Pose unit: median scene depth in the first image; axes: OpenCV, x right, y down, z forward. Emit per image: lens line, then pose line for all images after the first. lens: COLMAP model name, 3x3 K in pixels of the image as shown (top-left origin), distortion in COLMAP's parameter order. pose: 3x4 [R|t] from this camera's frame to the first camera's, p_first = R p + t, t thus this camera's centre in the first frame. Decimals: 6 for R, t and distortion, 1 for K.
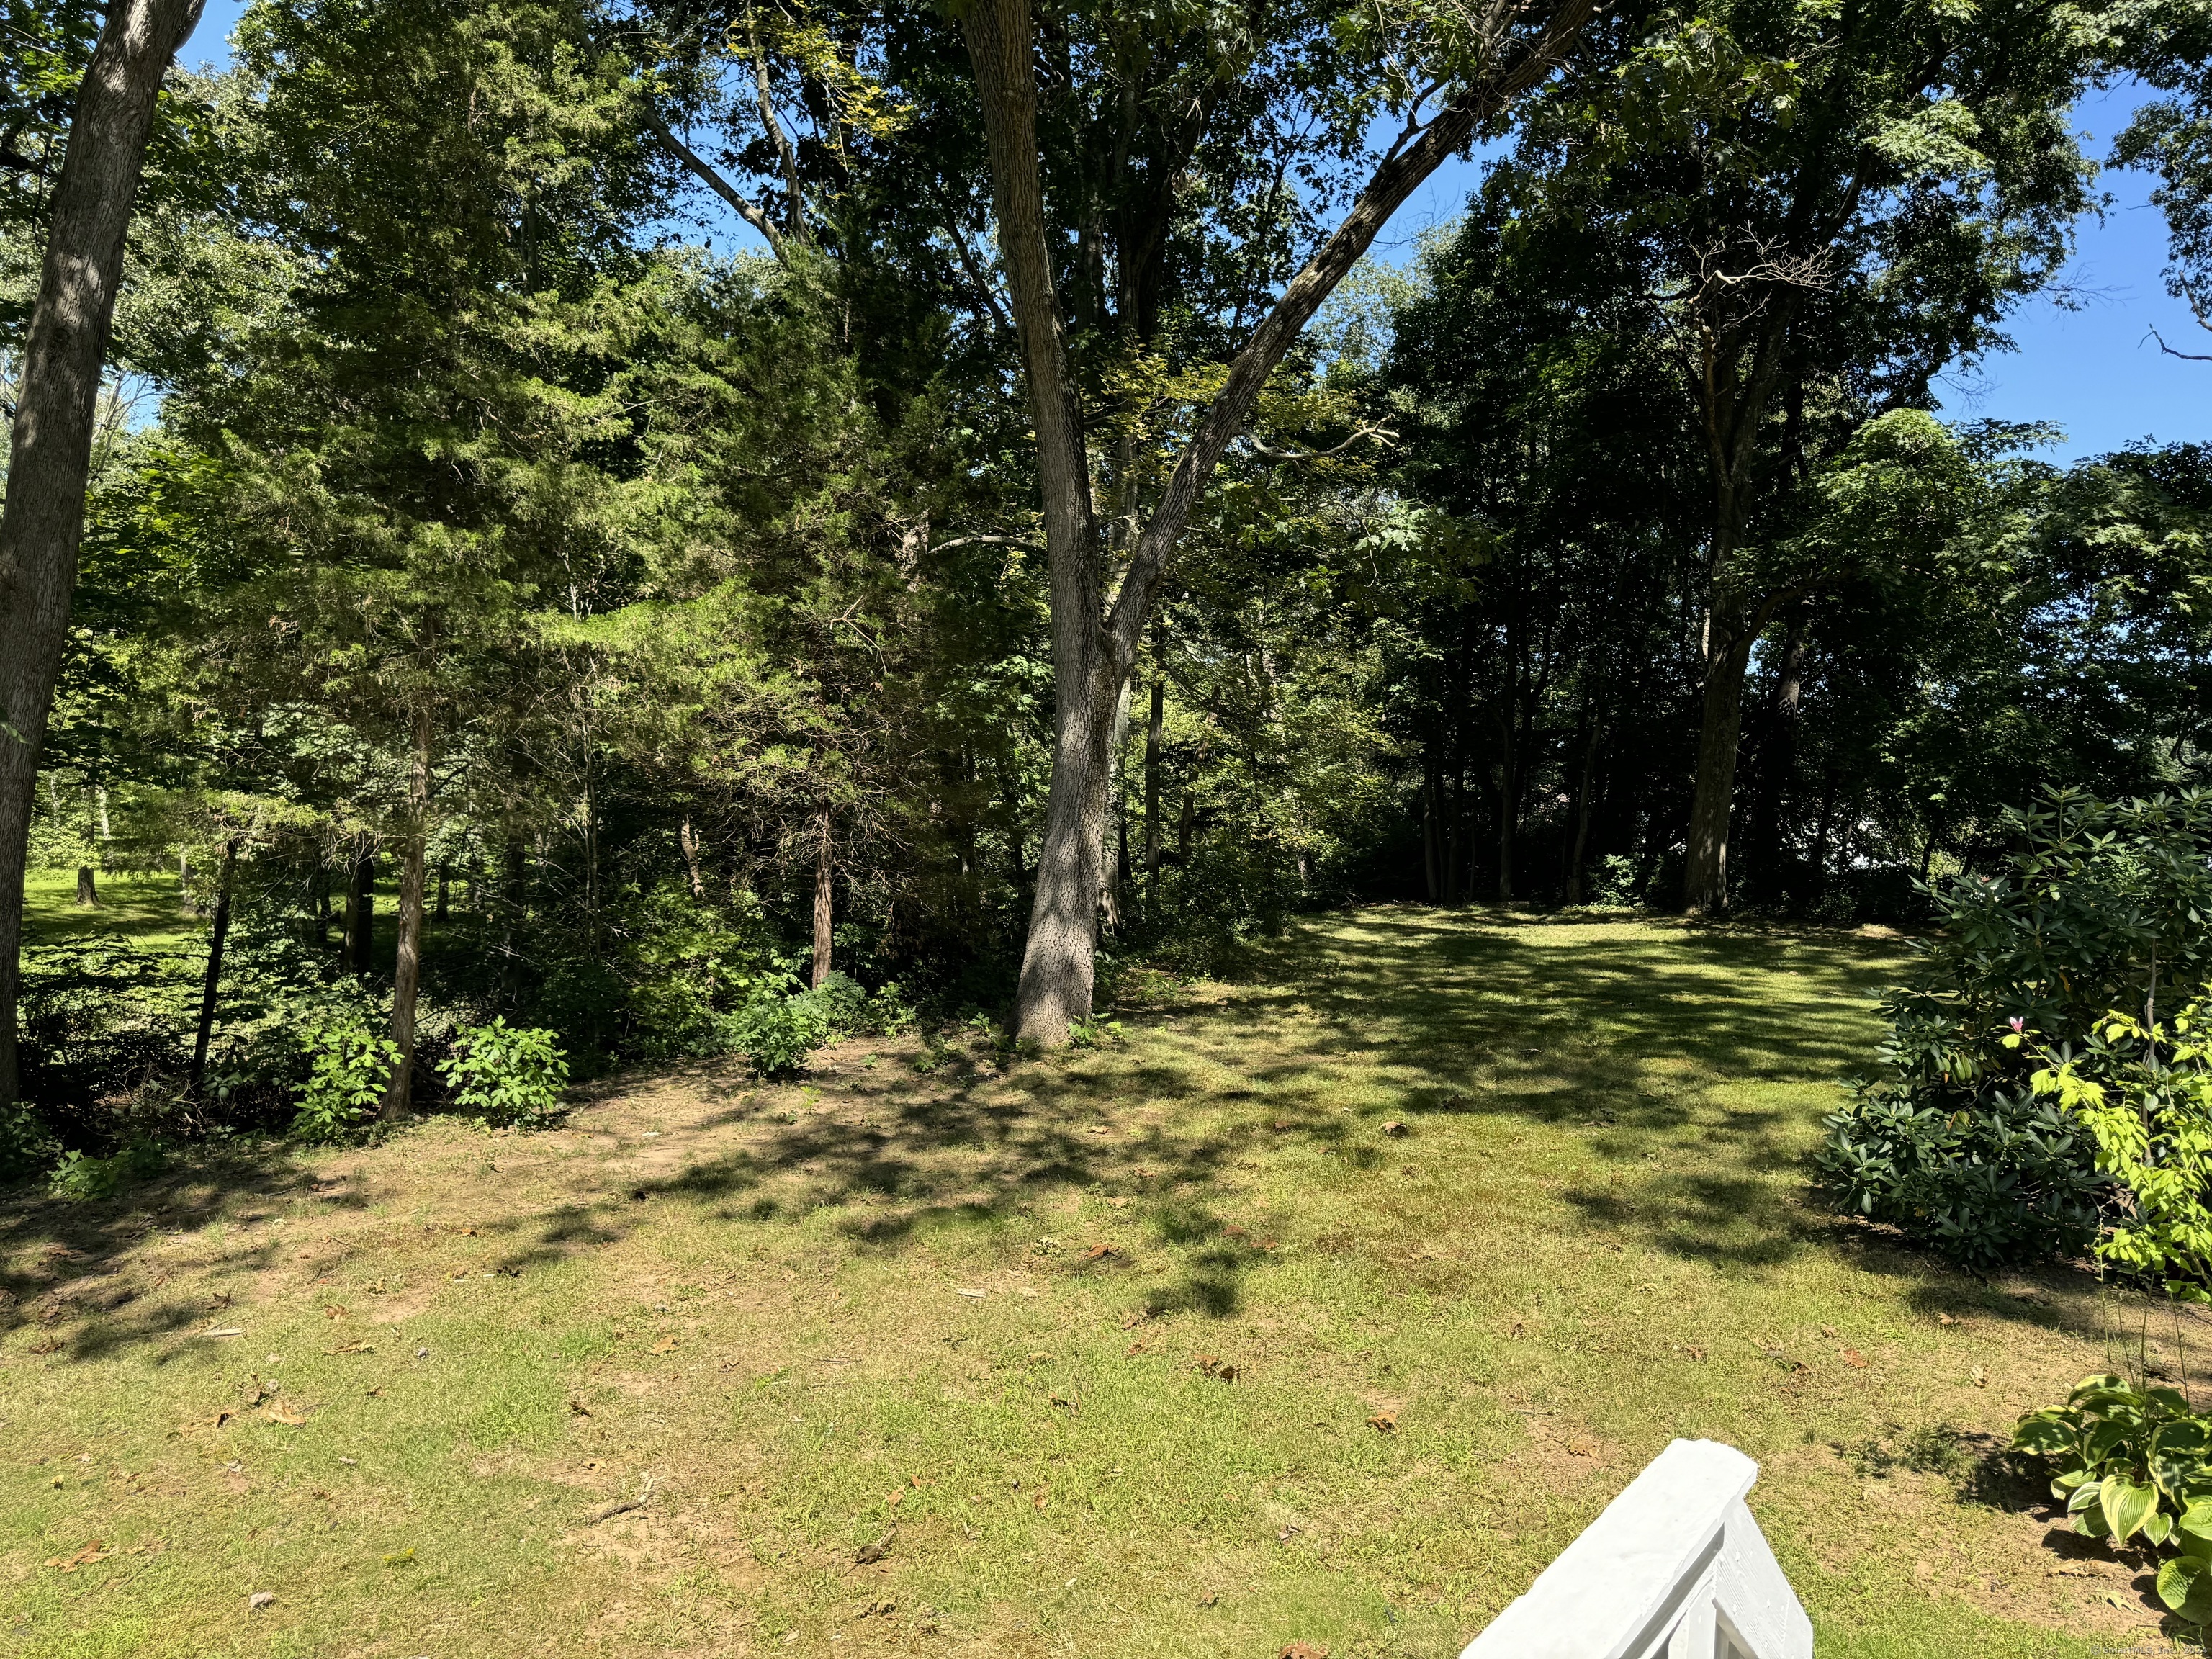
lens RADIAL K [[1560.5, 0, 1123.6], [0, 1560.5, 840.5], [0, 0, 1]] dist [0.010123, -0.008601]
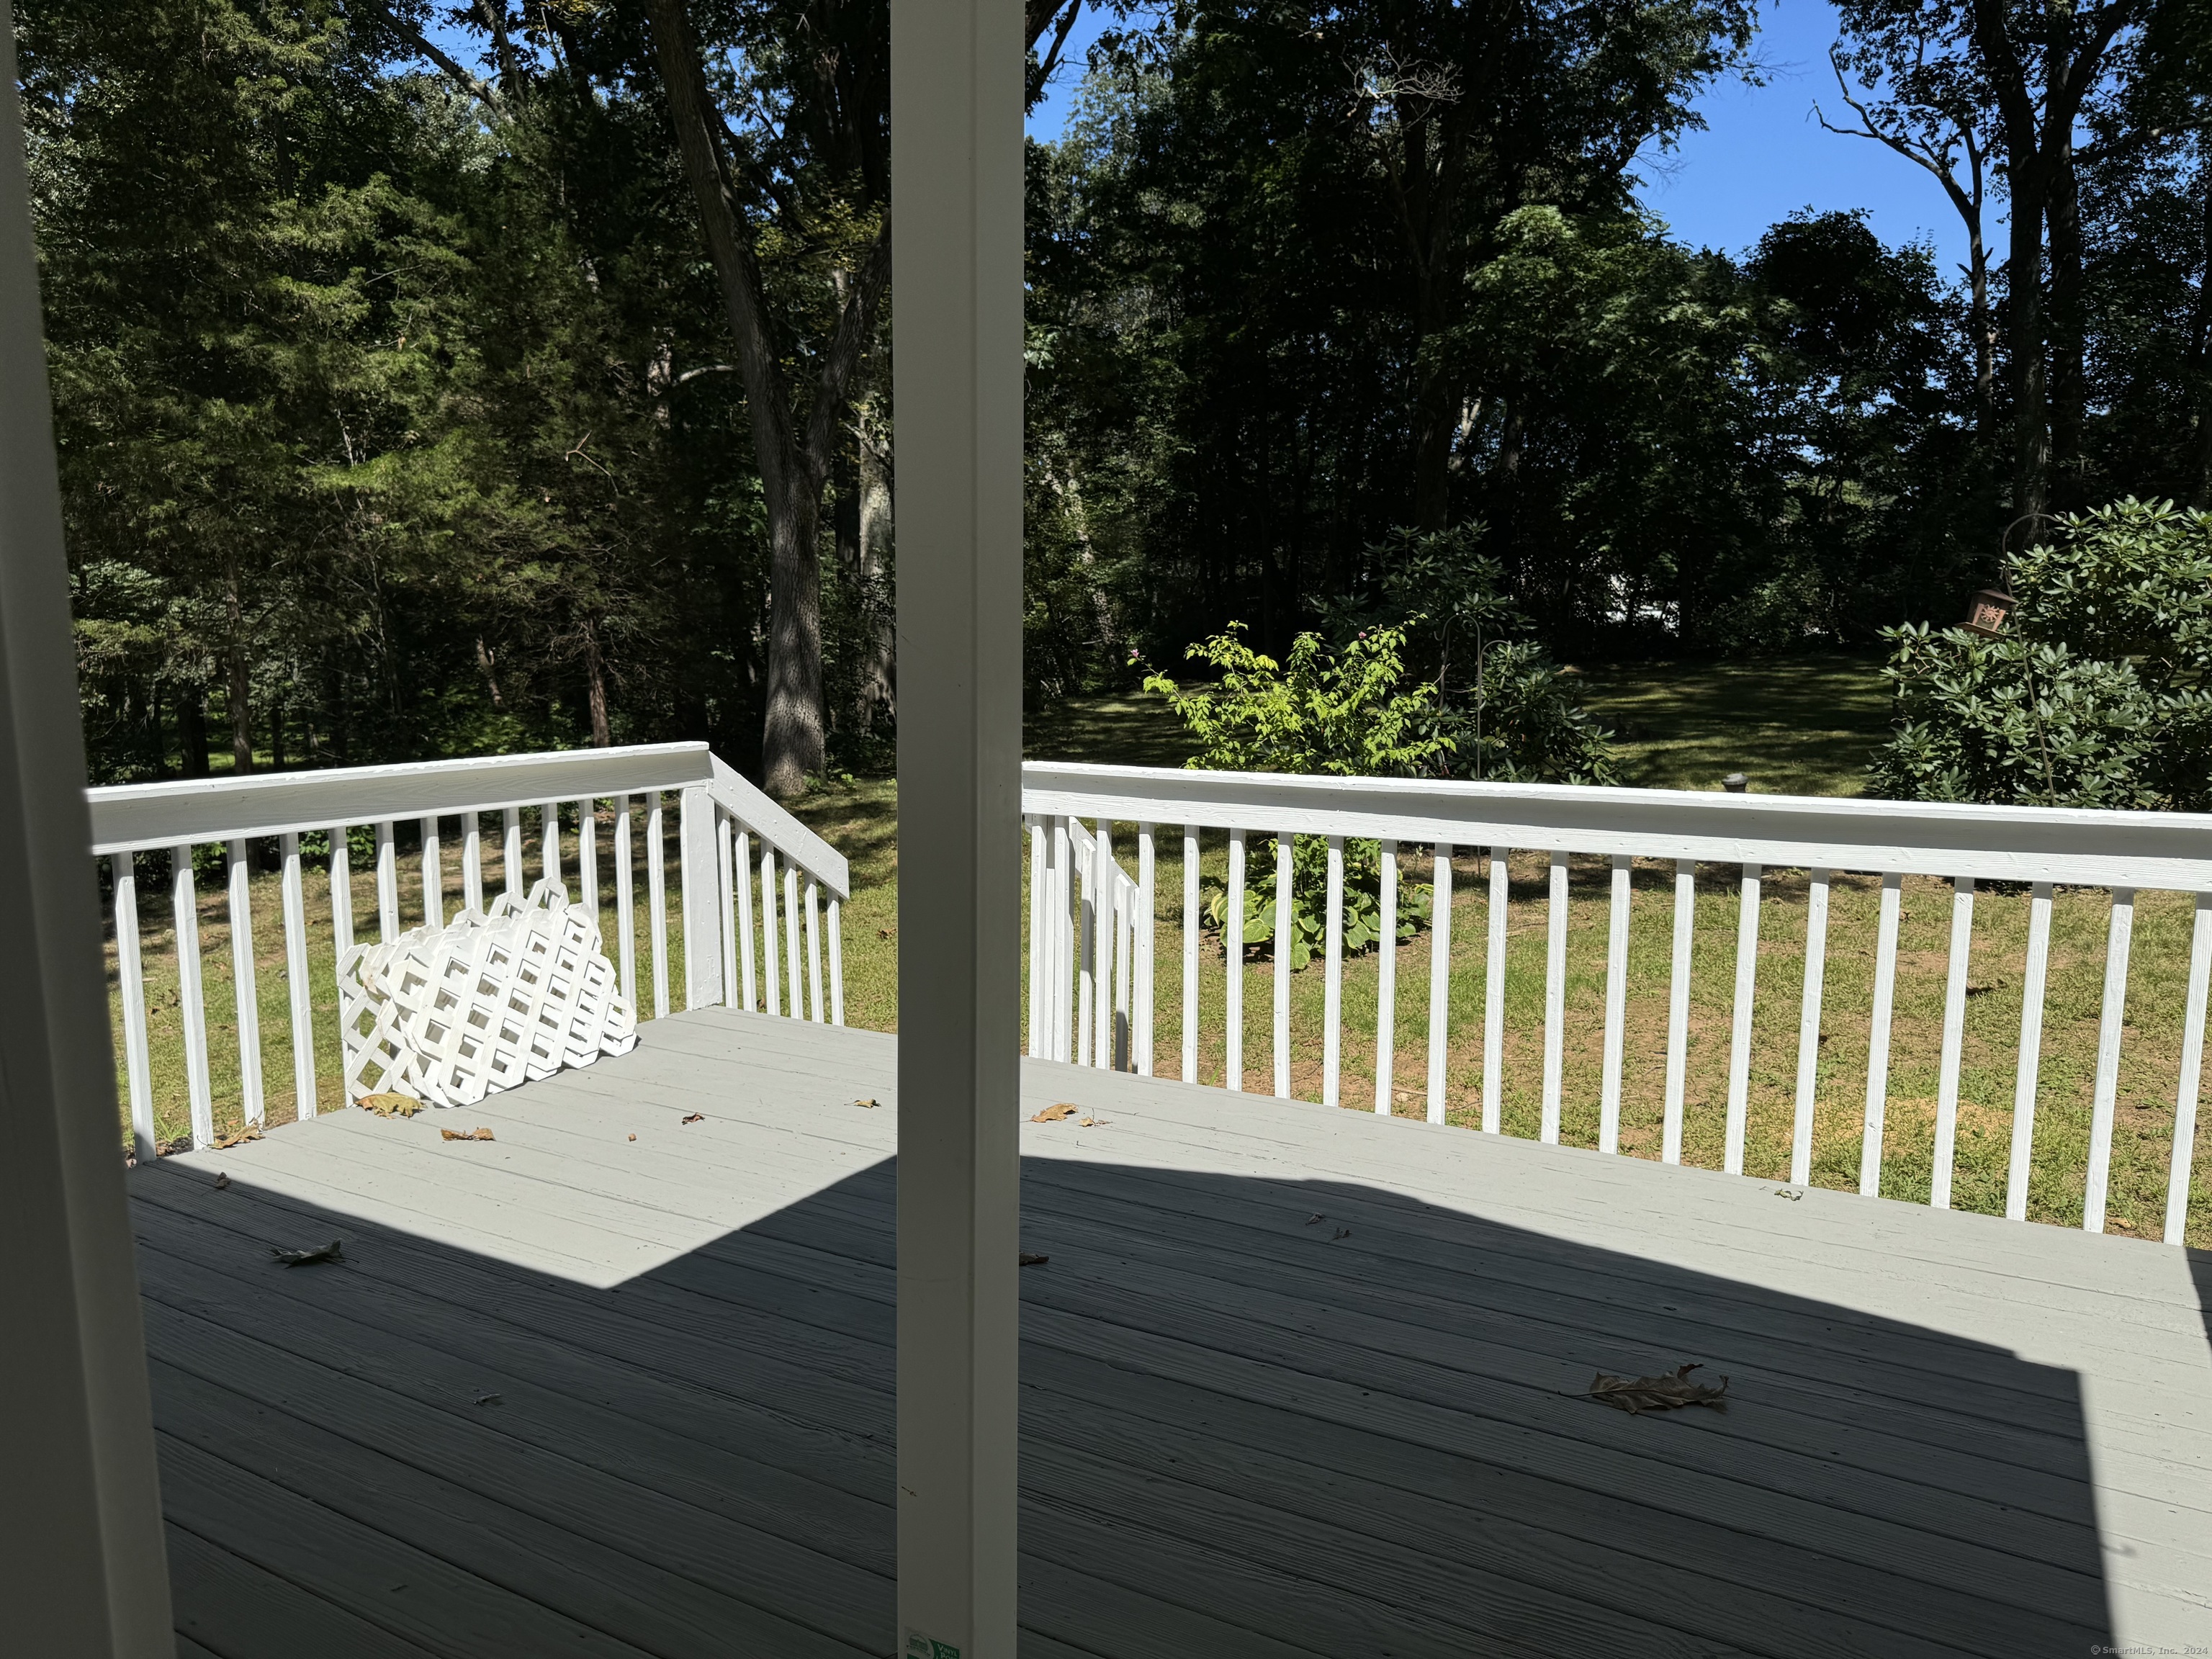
lens RADIAL K [[1620.2, 0, 1106.0], [0, 1620.2, 829.5], [0, 0, 1]] dist [-0.071075, 0.091879]
pose [[0.995310, -0.075273, 0.060768, 0.127643], [0.068102, 0.991315, 0.112503, 0.034377], [-0.068708, -0.107836, 0.991792, -0.277298]]
